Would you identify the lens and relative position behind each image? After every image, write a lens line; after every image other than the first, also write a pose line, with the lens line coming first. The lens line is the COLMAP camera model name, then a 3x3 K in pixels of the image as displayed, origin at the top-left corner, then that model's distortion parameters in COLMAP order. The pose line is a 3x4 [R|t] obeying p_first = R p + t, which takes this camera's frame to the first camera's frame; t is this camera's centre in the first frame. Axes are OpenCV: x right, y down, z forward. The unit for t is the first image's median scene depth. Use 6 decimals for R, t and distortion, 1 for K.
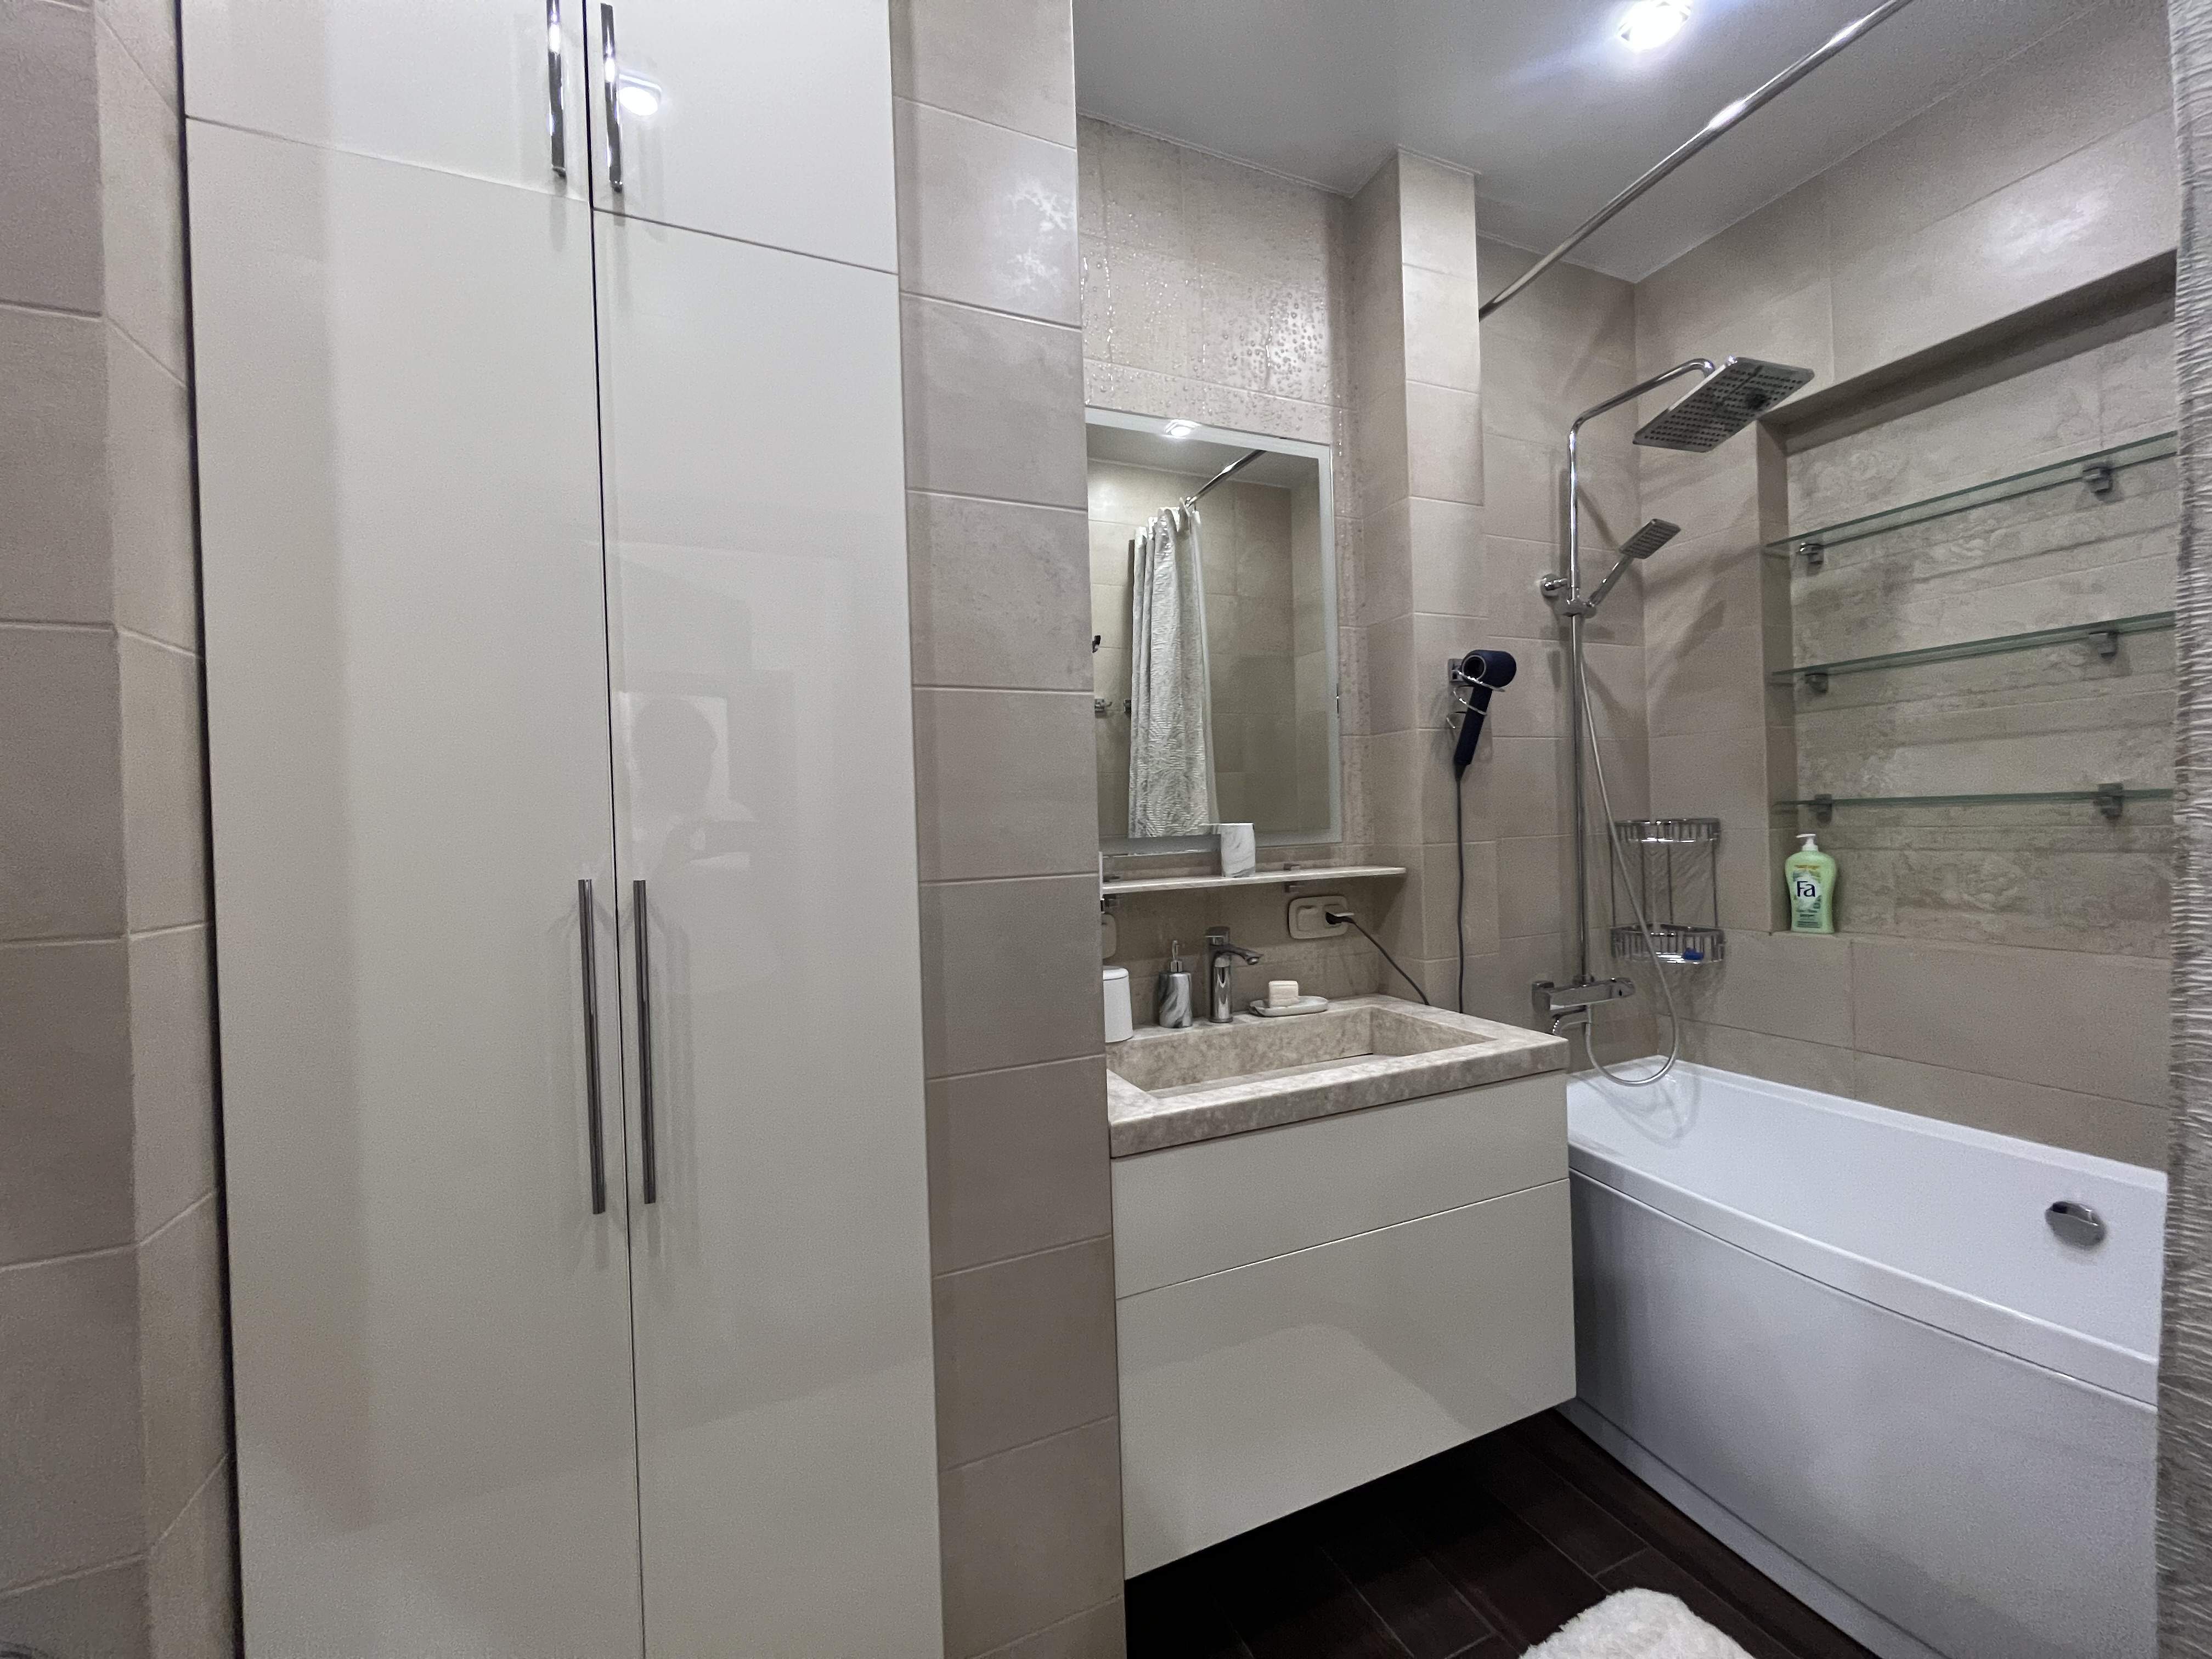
lens RADIAL K [[881.1, 0, 1099.8], [0, 881.1, 825.9], [0, 0, 1]] dist [-0.000362, -0.000133]
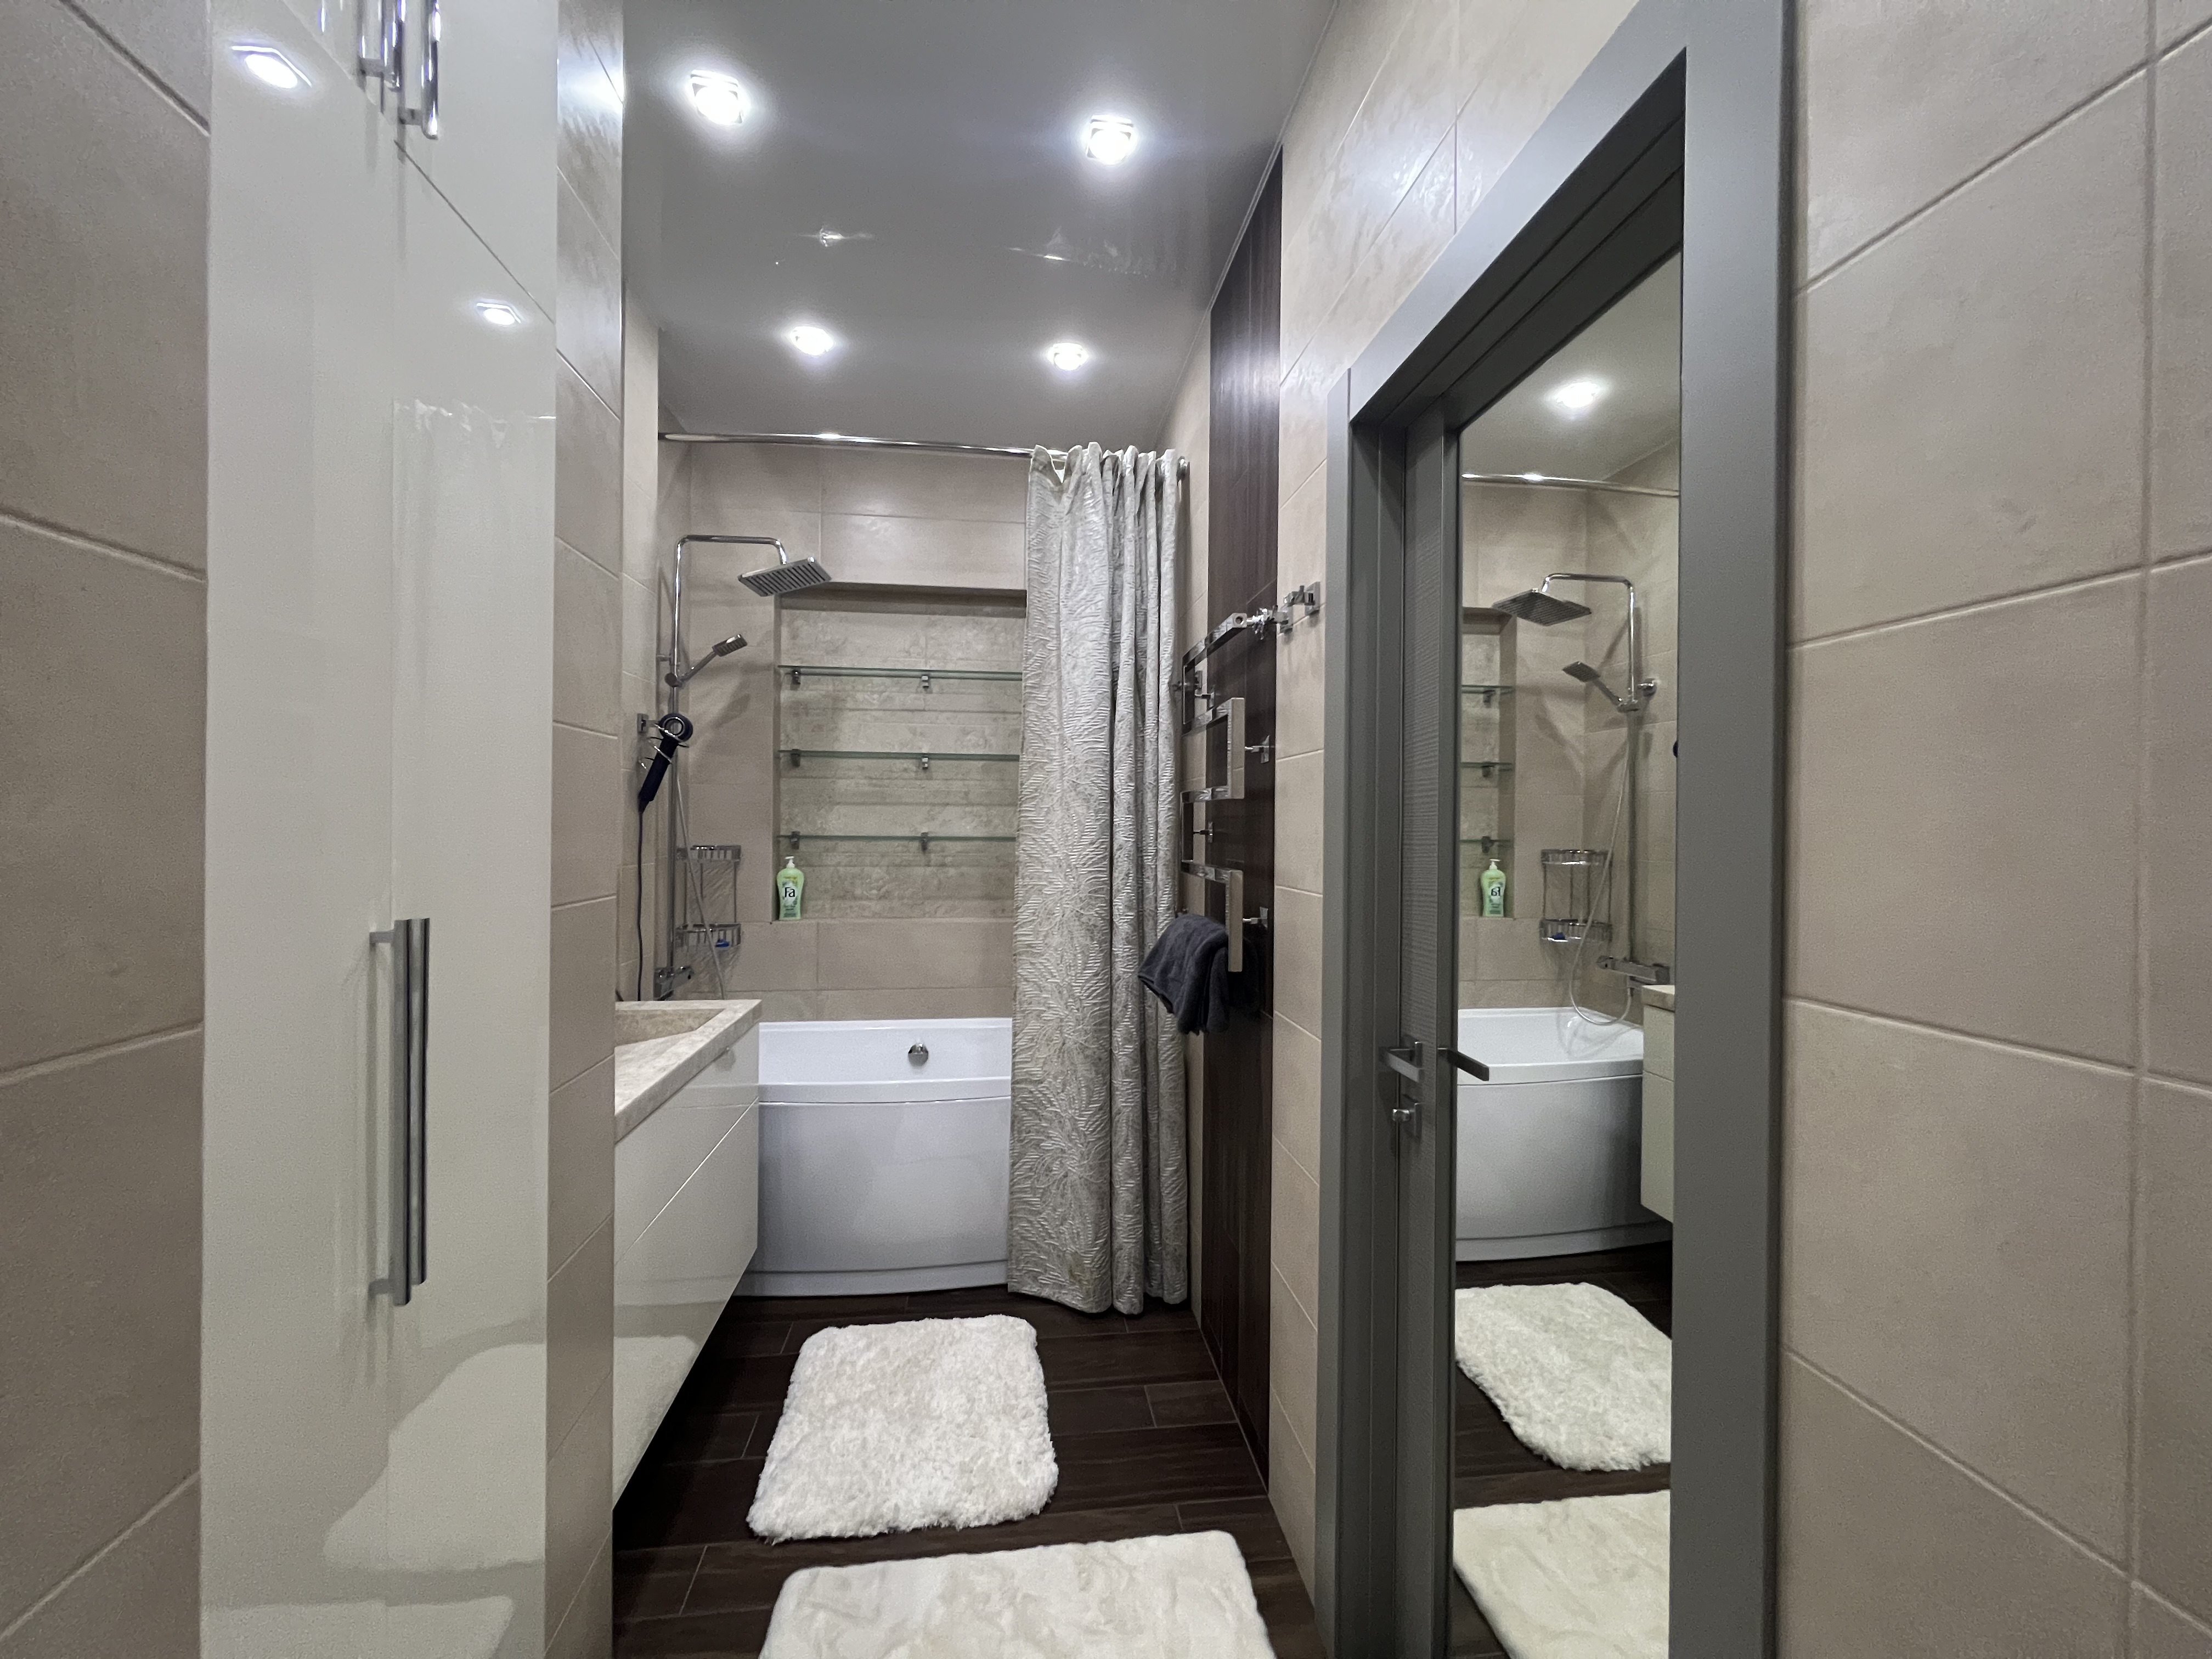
lens RADIAL K [[881.1, 0, 1099.8], [0, 881.1, 825.9], [0, 0, 1]] dist [-0.000362, -0.000133]
pose [[0.280023, 0.033450, 0.959410, -0.634716], [-0.016189, 0.999415, -0.030120, -0.008357], [-0.959857, -0.007097, 0.280401, 0.052474]]
